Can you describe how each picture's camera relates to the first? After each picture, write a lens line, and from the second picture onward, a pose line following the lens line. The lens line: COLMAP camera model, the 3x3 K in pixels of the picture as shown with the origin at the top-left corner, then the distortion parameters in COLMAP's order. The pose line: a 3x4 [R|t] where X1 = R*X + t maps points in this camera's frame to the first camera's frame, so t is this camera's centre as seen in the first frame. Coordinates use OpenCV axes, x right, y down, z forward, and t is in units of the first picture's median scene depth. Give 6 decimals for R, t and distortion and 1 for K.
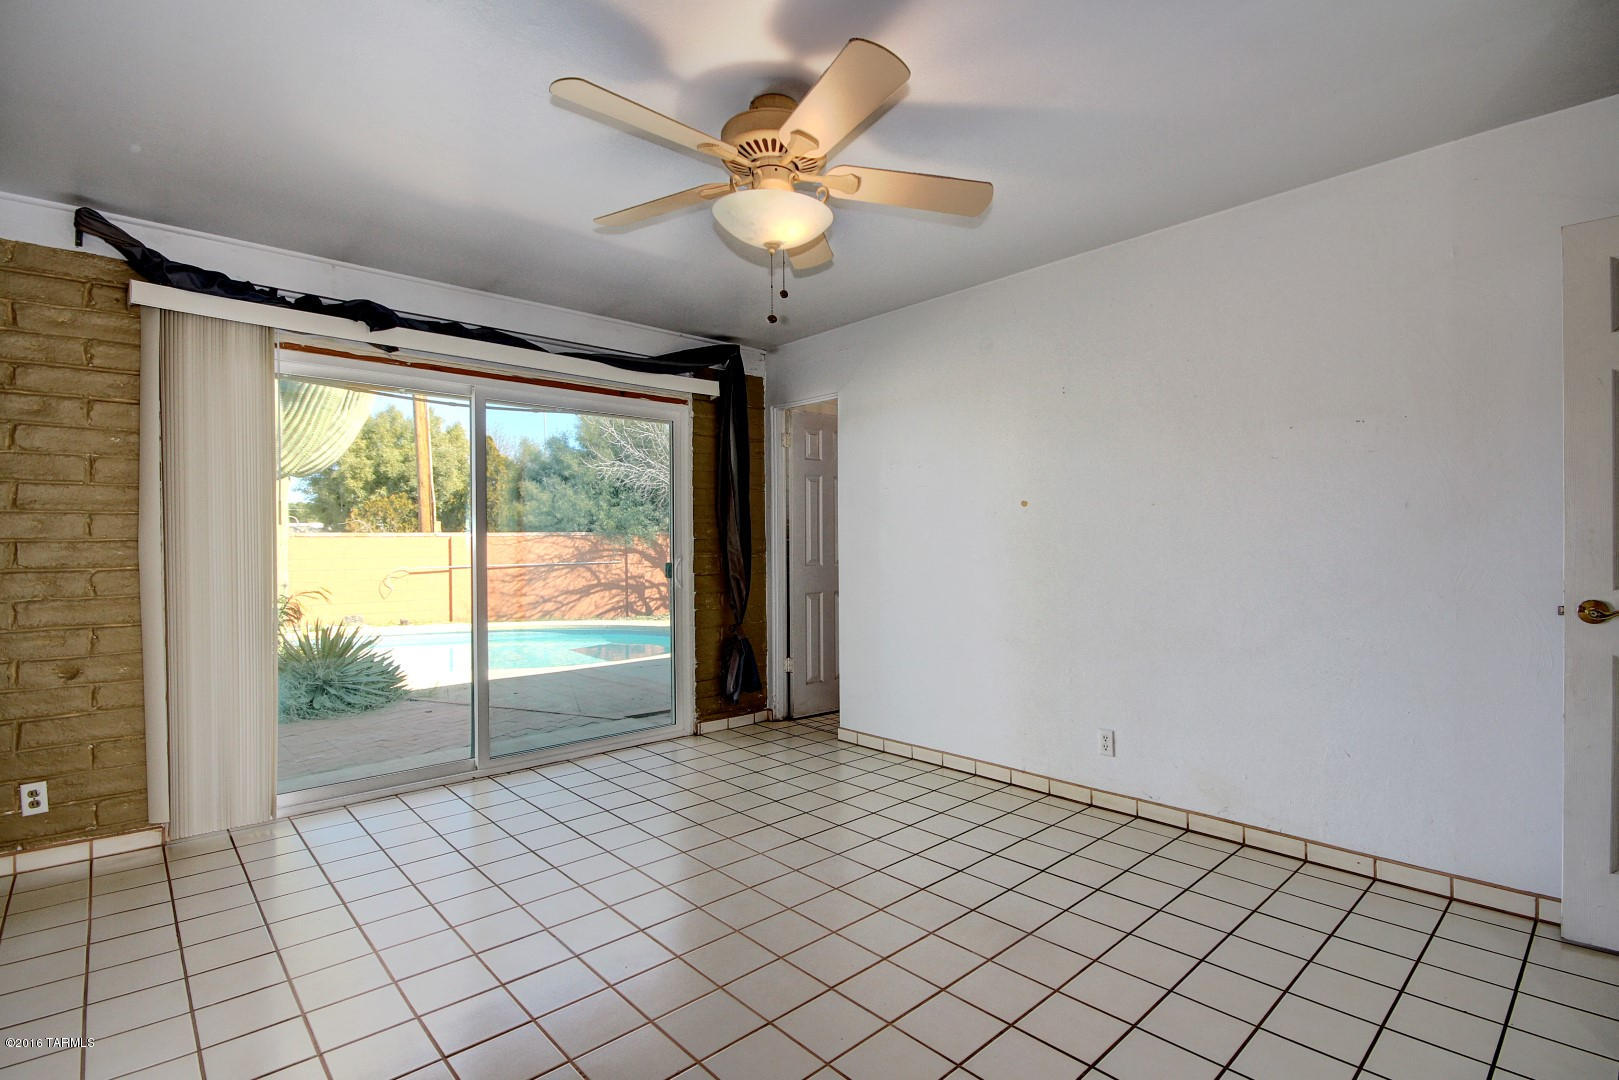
lens RADIAL K [[771.0, 0, 809.0], [0, 771.0, 543.9], [0, 0, 1]] dist [-0.010797, -0.003639]
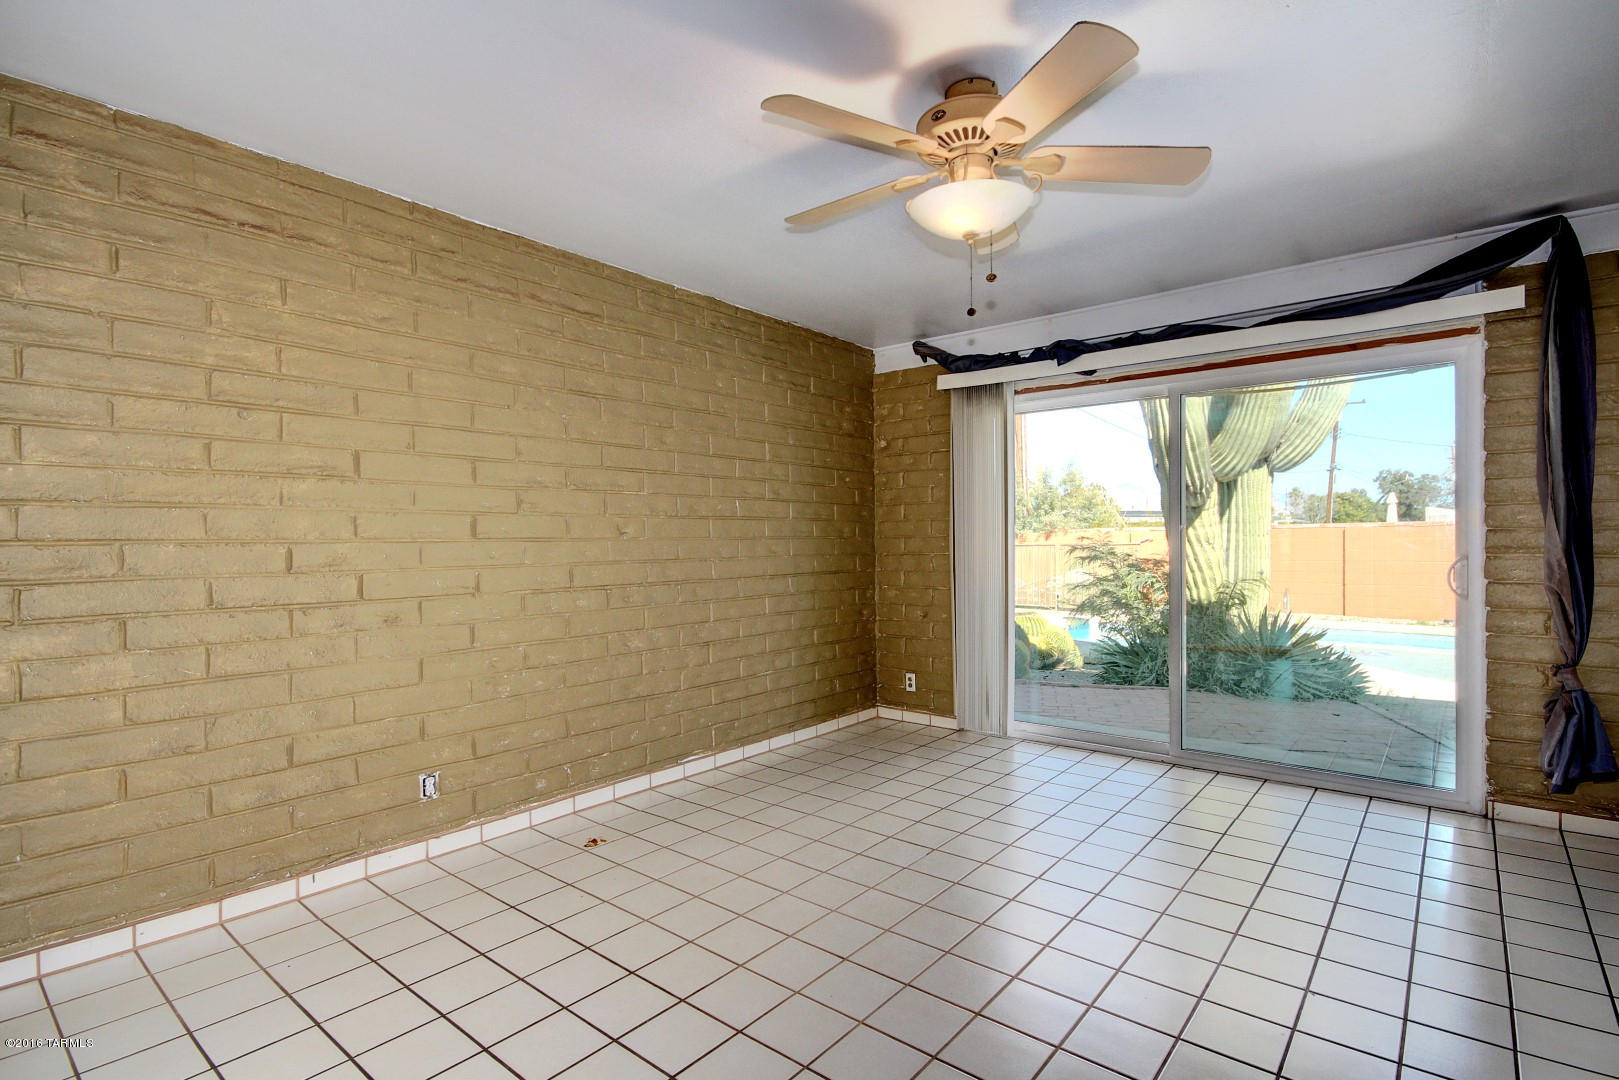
lens RADIAL K [[771.0, 0, 825.5], [0, 771.0, 542.7], [0, 0, 1]] dist [-0.010797, -0.003639]
pose [[0.137865, 0.006860, -0.990427, 0.581706], [0.008261, 0.999933, 0.008076, -0.005325], [0.990417, -0.009295, 0.137799, 0.439998]]
